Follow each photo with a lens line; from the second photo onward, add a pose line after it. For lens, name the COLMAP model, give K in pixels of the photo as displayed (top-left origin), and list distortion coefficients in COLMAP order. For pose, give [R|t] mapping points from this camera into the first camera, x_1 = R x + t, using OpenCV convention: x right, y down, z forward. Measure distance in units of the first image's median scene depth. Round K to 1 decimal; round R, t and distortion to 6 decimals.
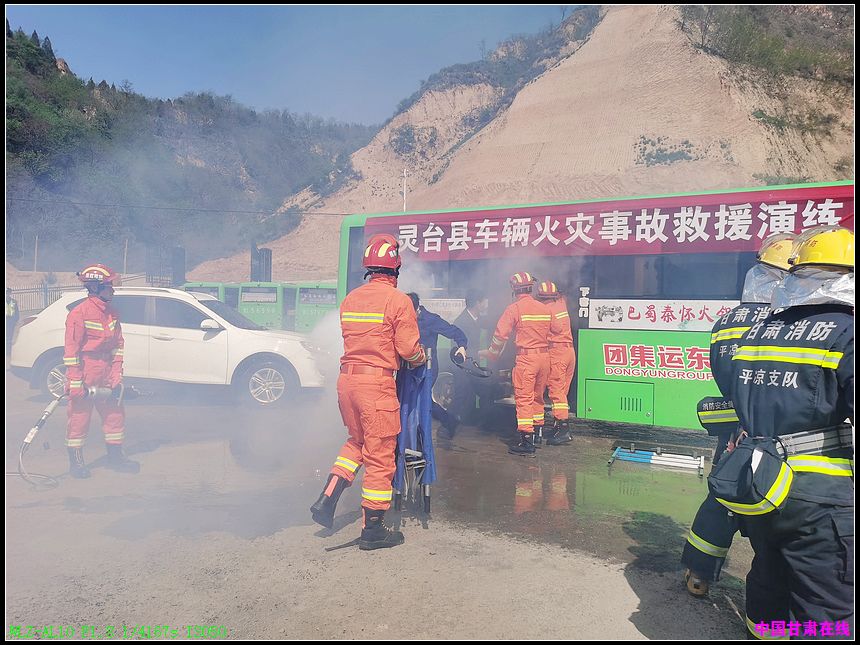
lens RADIAL K [[665.1, 0, 430.0], [0, 665.1, 322.5], [0, 0, 1]] dist [0.031906, -0.043941]
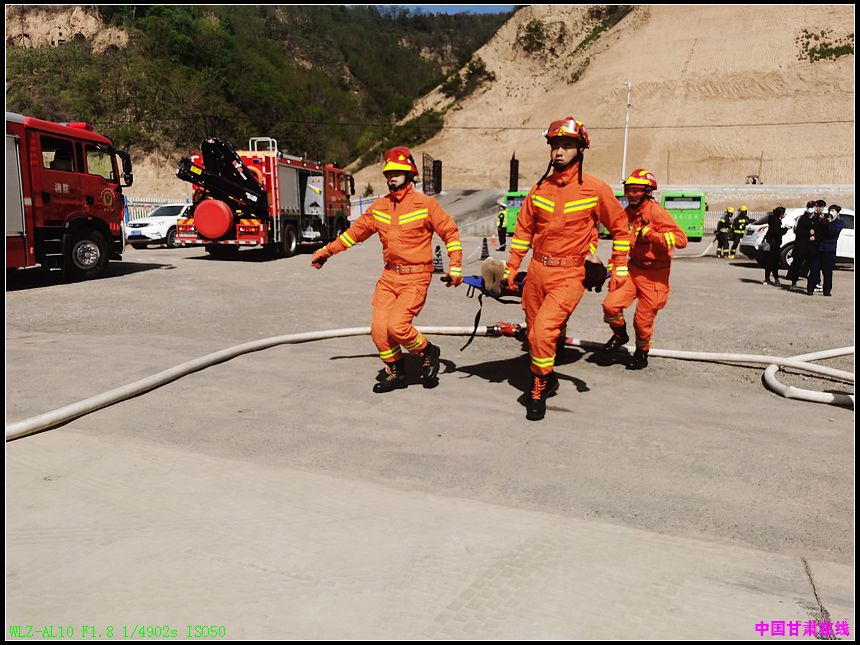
lens RADIAL K [[665.1, 0, 430.0], [0, 665.1, 322.5], [0, 0, 1]] dist [0.031906, -0.043941]
pose [[0.995111, 0.001978, -0.098739, -0.758478], [0.013036, 0.988420, 0.151182, -0.019158], [0.097894, -0.151730, 0.983562, -0.583876]]
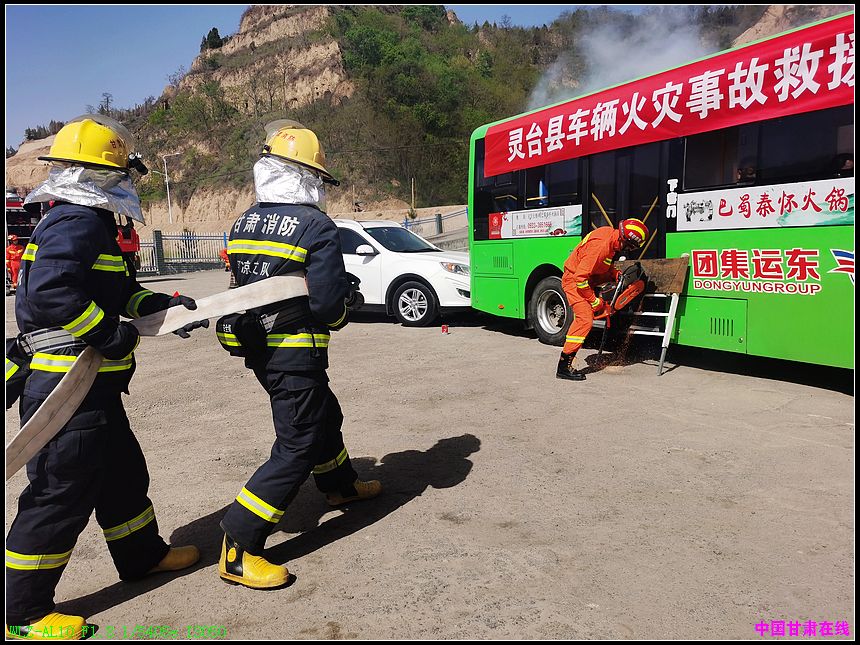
lens RADIAL K [[669.5, 0, 419.9], [0, 669.5, 339.5], [0, 0, 1]] dist [0.004170, -0.031447]
pose [[0.819874, 0.028134, -0.571853, 0.443650], [0.051265, 0.991173, 0.122264, 0.023118], [0.570245, -0.129557, 0.811194, 0.162878]]
